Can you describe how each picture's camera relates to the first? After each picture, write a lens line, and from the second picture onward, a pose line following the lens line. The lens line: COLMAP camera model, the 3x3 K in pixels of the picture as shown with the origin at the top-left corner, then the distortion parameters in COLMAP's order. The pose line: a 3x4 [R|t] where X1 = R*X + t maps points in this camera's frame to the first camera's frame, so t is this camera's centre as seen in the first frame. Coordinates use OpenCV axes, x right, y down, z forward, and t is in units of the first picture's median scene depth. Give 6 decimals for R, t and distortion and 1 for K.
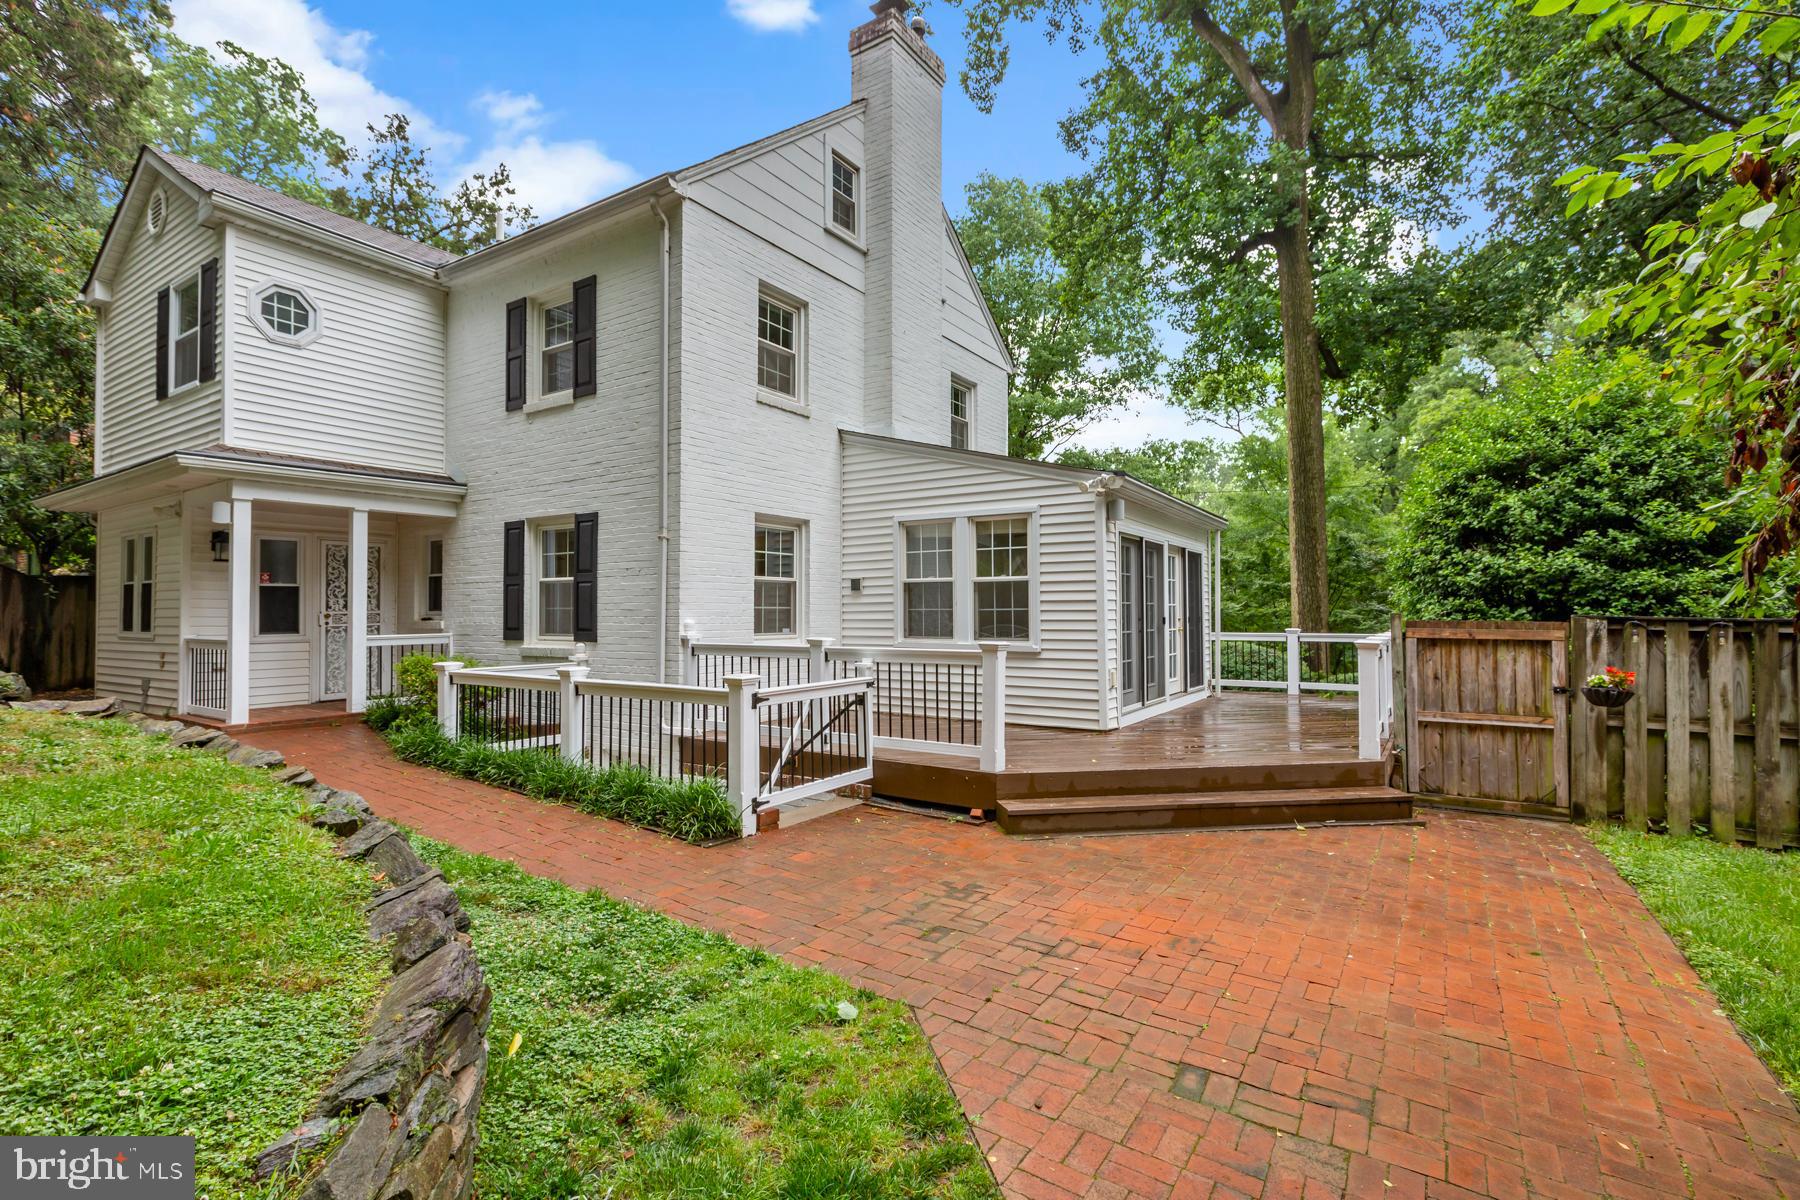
lens RADIAL K [[796.5, 0, 893.6], [0, 796.5, 596.2], [0, 0, 1]] dist [0.004940, -0.001647]
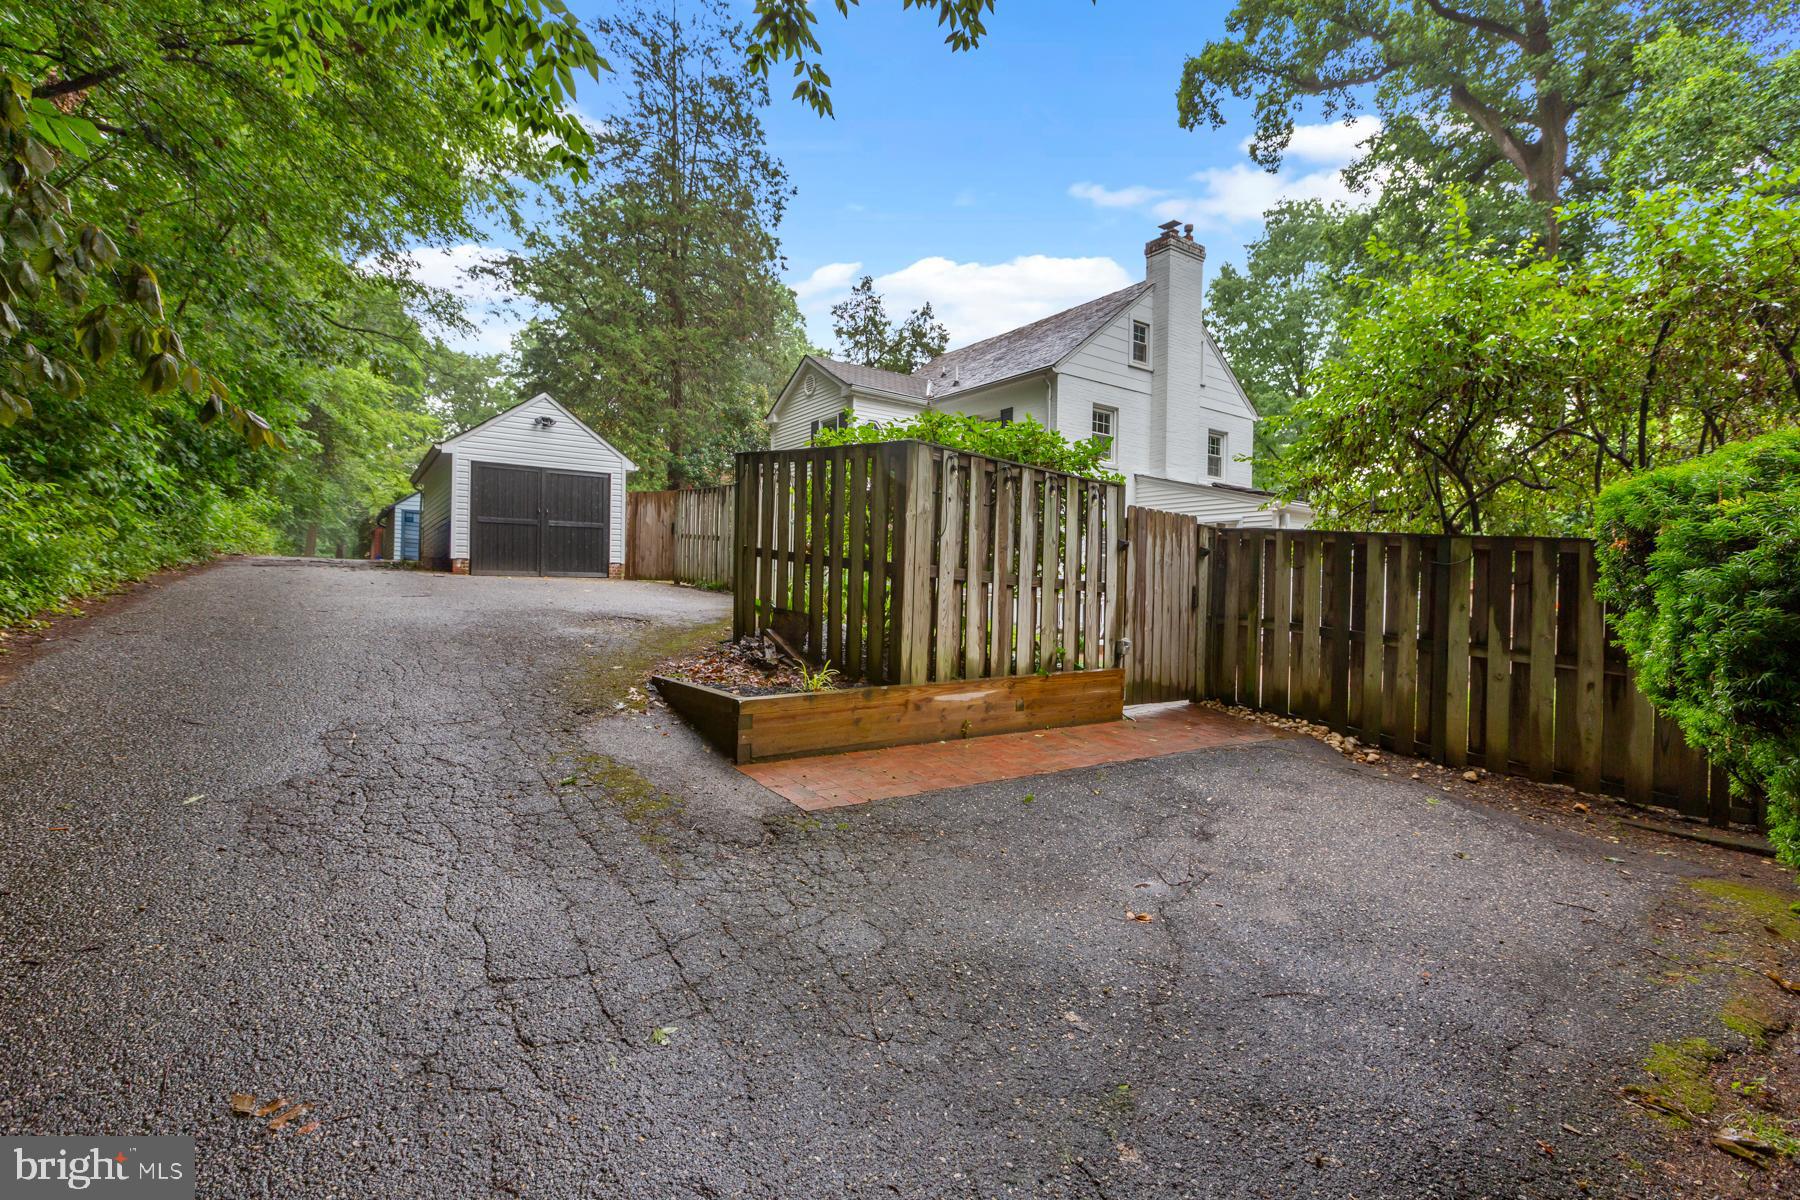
lens RADIAL K [[796.5, 0, 914.4], [0, 796.5, 587.5], [0, 0, 1]] dist [0.004940, -0.001647]
pose [[0.938901, 0.017712, -0.343732, 0.071292], [-0.014099, 0.999816, 0.013007, 0.027236], [0.343899, -0.007366, 0.938978, -0.706051]]
